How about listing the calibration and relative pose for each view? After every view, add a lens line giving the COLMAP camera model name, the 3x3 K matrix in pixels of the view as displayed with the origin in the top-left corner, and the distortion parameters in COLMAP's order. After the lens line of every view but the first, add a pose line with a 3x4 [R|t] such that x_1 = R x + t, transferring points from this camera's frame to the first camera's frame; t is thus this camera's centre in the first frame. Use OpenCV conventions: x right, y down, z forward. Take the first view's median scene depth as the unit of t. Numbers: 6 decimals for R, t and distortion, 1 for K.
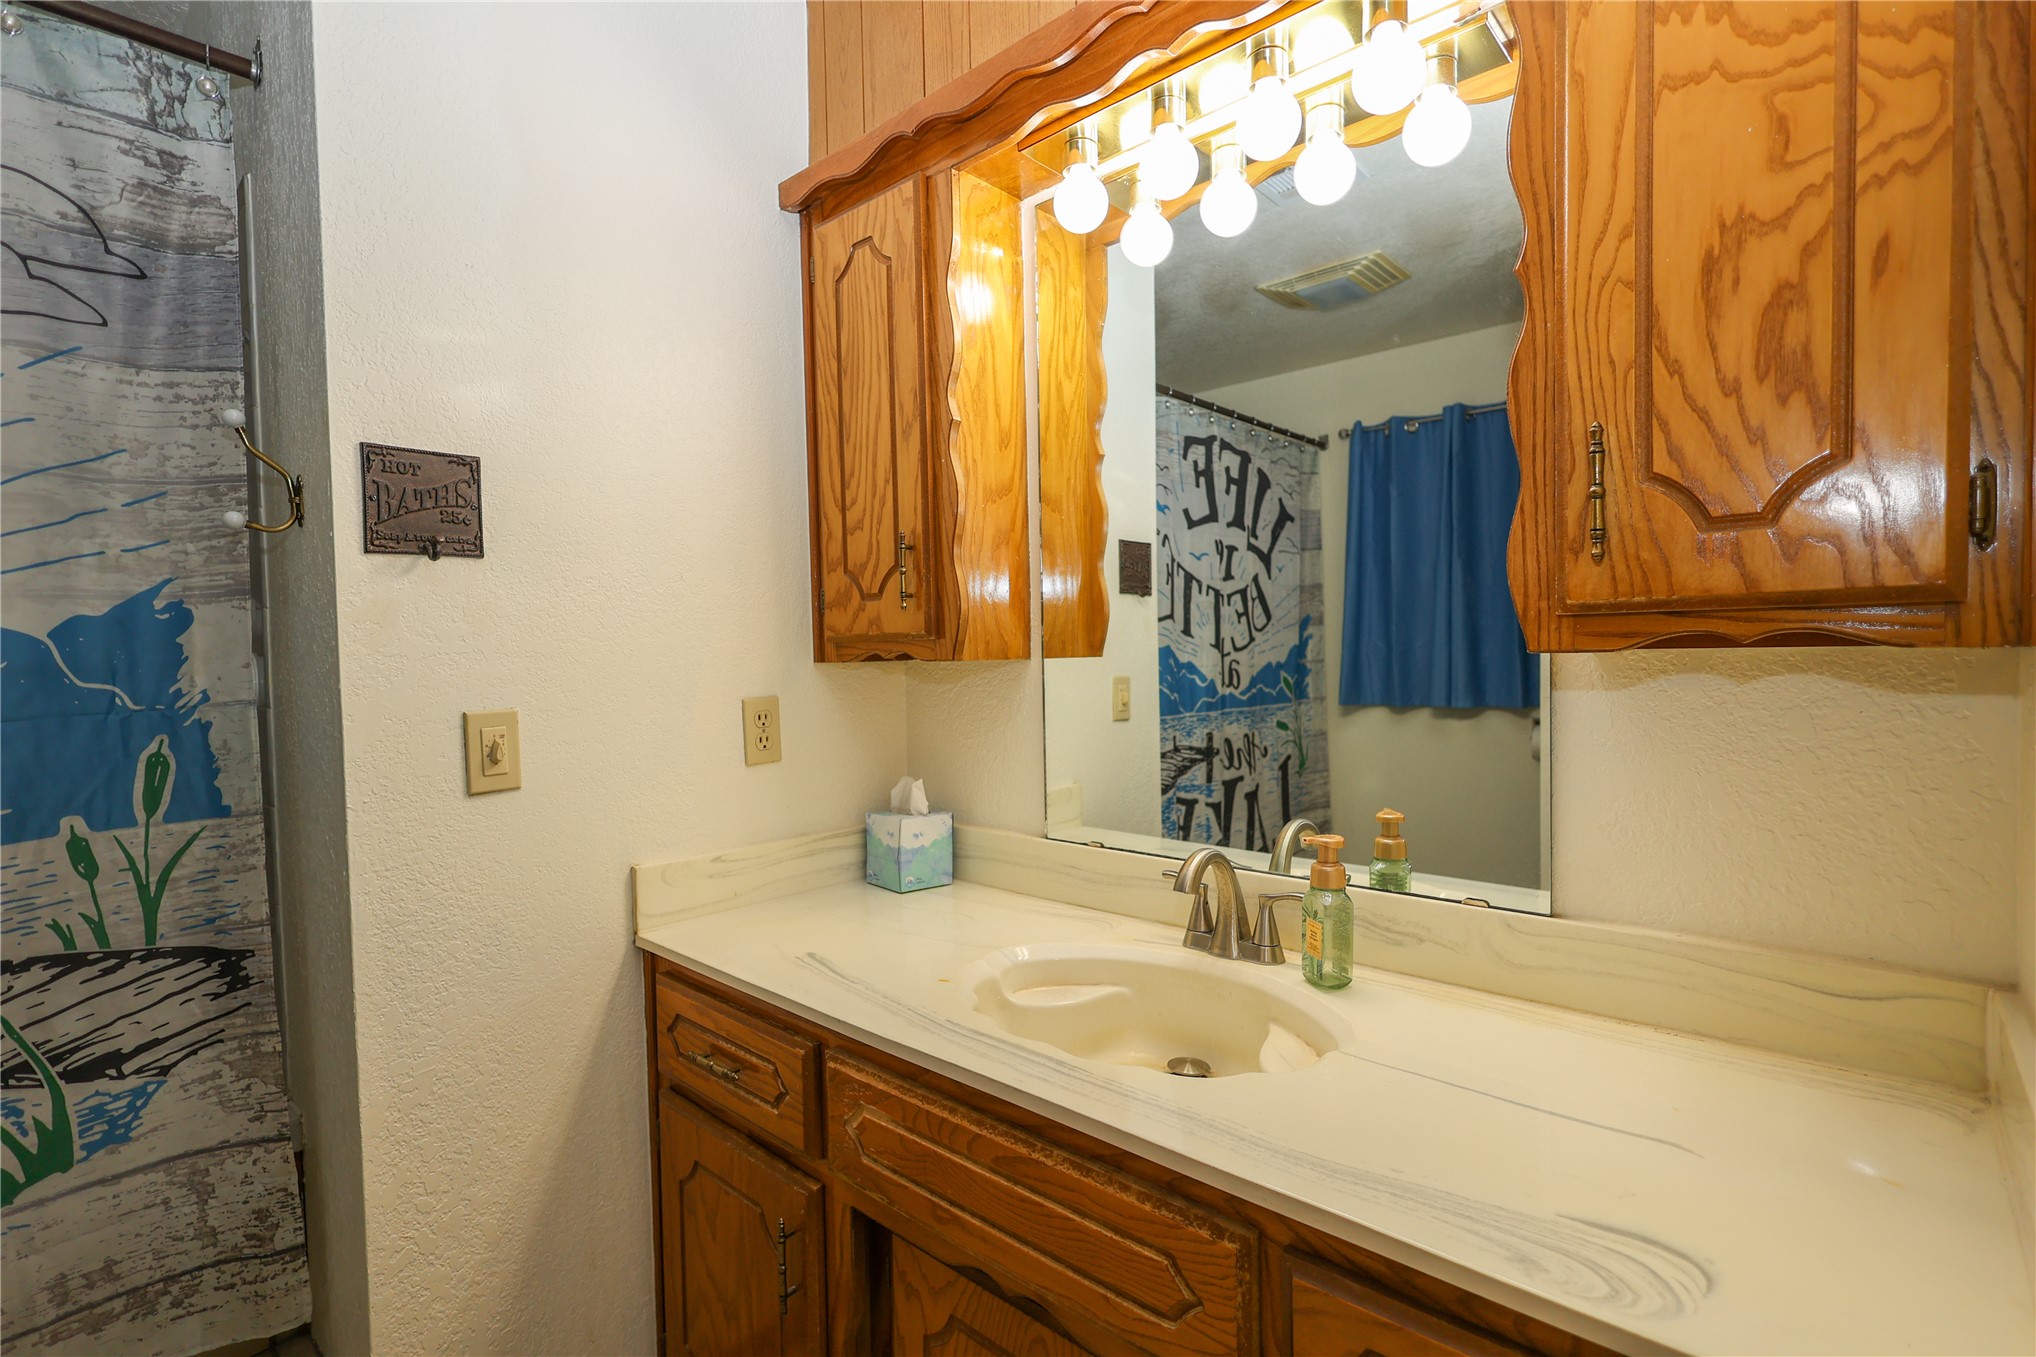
lens RADIAL K [[943.7, 0, 1028.1], [0, 943.7, 675.2], [0, 0, 1]] dist [-0.001948, 0.000517]
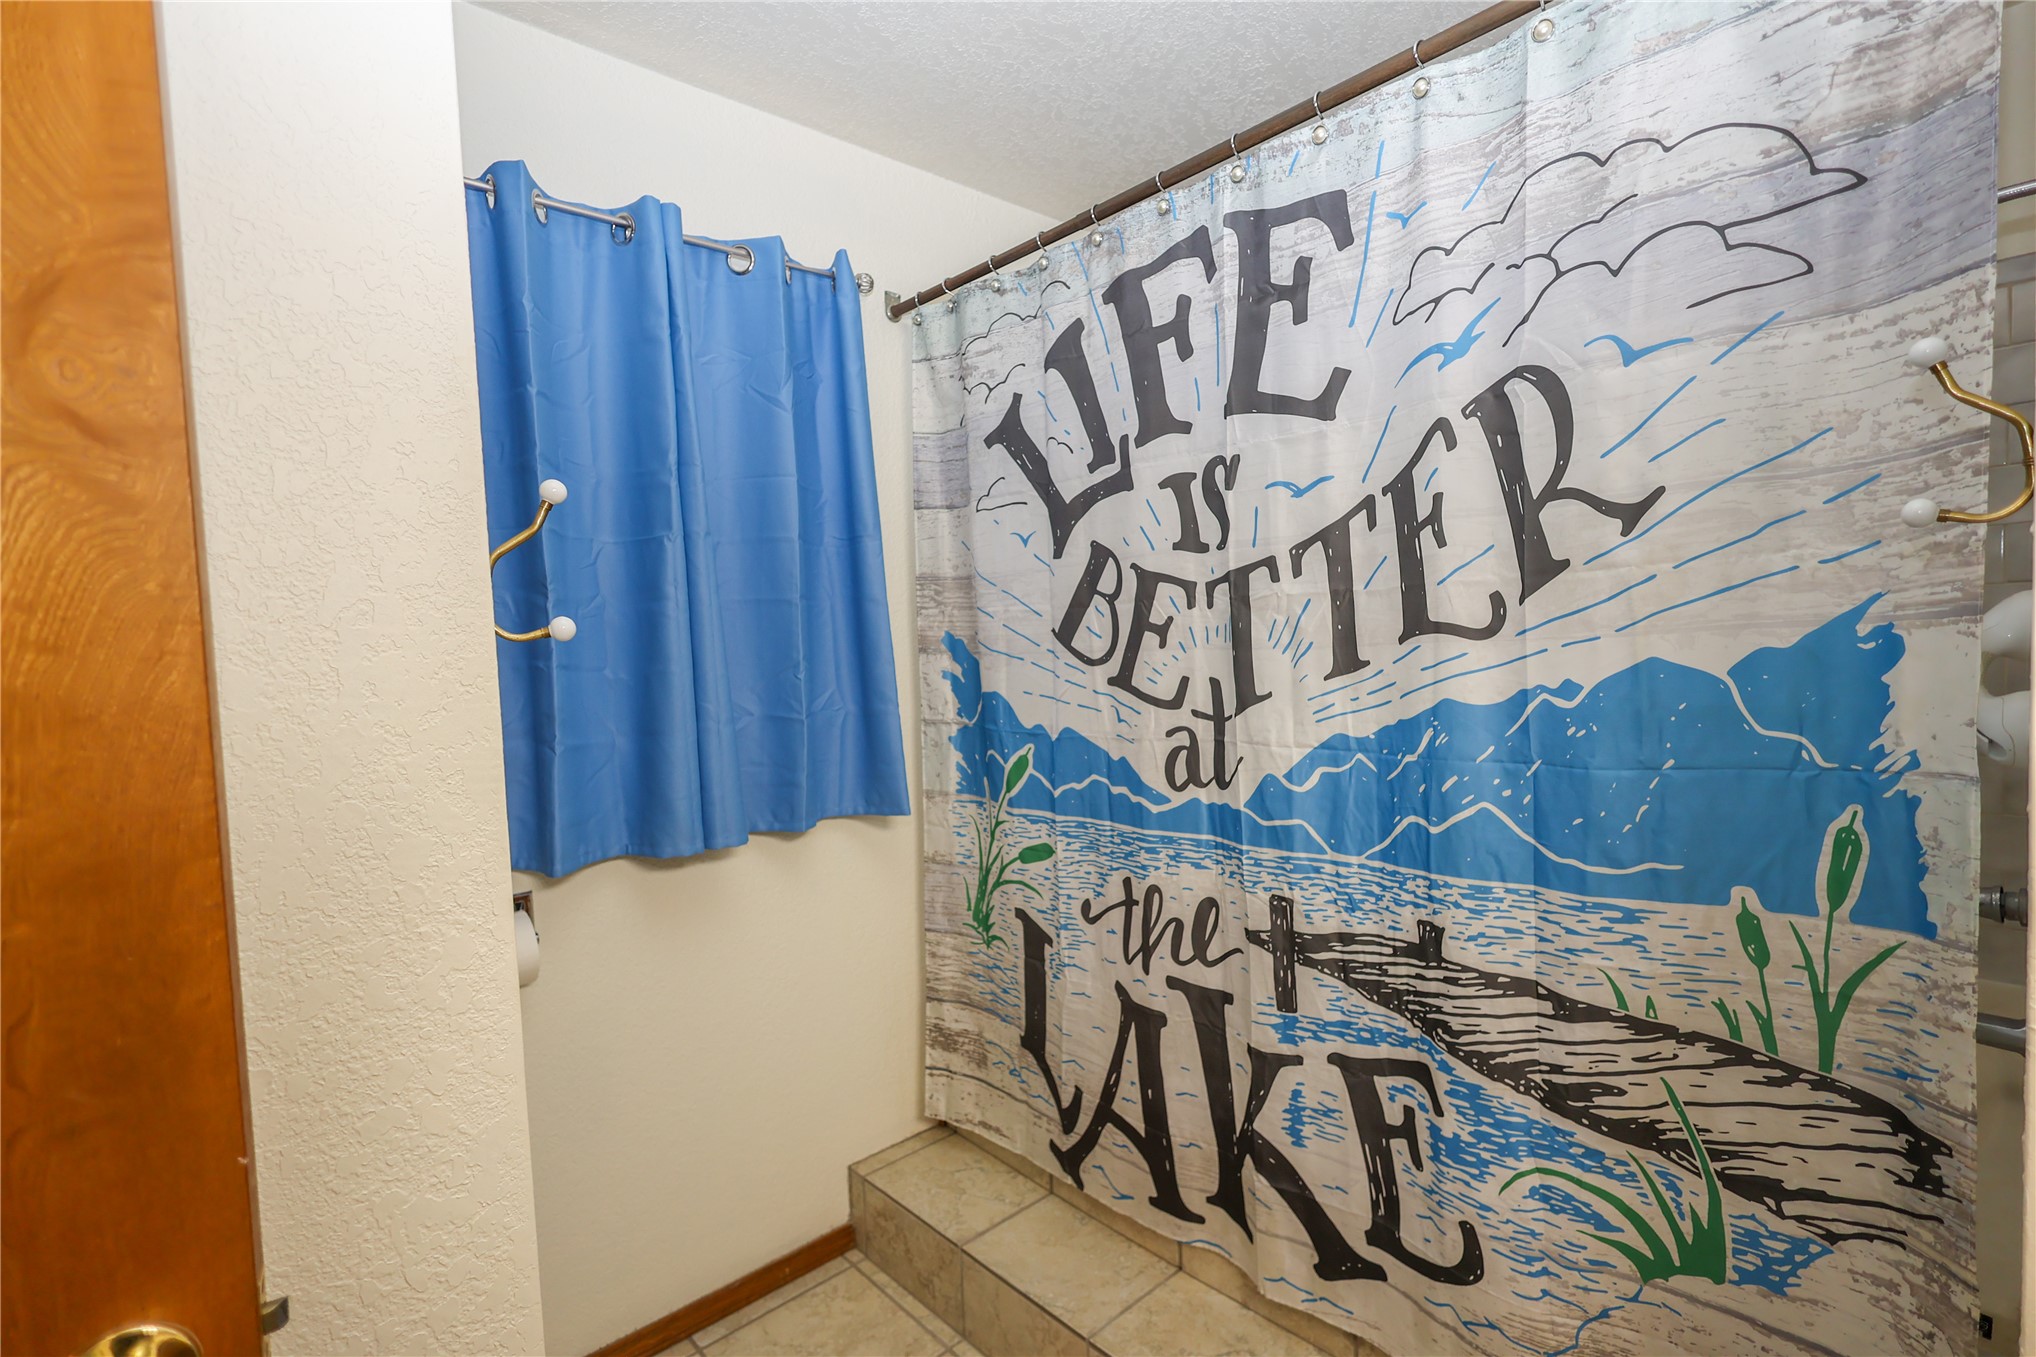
lens RADIAL K [[943.7, 0, 1028.0], [0, 943.7, 688.5], [0, 0, 1]] dist [-0.001948, 0.000517]
pose [[-0.099026, 0.075543, -0.992213, -0.120525], [0.016148, 0.997105, 0.074304, -0.096171], [0.994954, -0.008664, -0.099959, 0.427300]]
